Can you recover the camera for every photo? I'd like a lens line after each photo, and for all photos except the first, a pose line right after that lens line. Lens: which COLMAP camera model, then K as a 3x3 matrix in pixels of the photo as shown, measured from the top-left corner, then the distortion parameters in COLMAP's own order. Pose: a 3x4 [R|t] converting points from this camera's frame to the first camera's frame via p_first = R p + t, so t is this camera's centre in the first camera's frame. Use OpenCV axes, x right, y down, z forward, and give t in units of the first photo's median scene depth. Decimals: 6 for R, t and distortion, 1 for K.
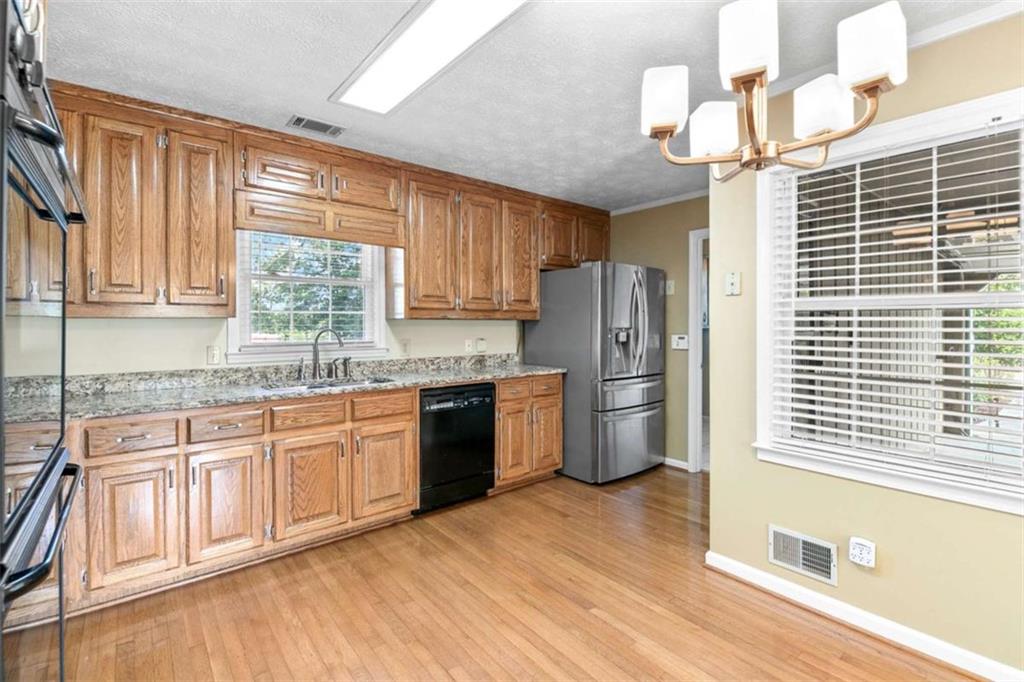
lens RADIAL K [[468.6, 0, 508.7], [0, 468.6, 326.6], [0, 0, 1]] dist [0.003052, -0.000295]
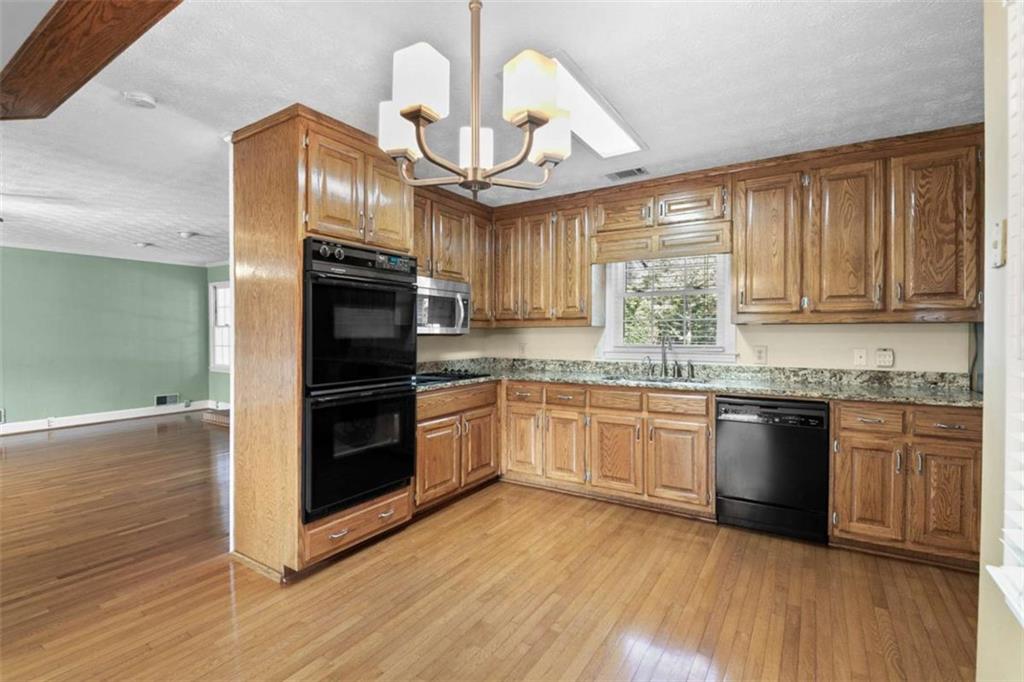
lens RADIAL K [[468.6, 0, 512.2], [0, 468.6, 336.8], [0, 0, 1]] dist [0.003052, -0.000295]
pose [[0.316631, 0.006519, -0.948526, 0.609332], [-0.004561, 0.999975, 0.005350, 0.006836], [0.948538, 0.002632, 0.316653, 0.269061]]
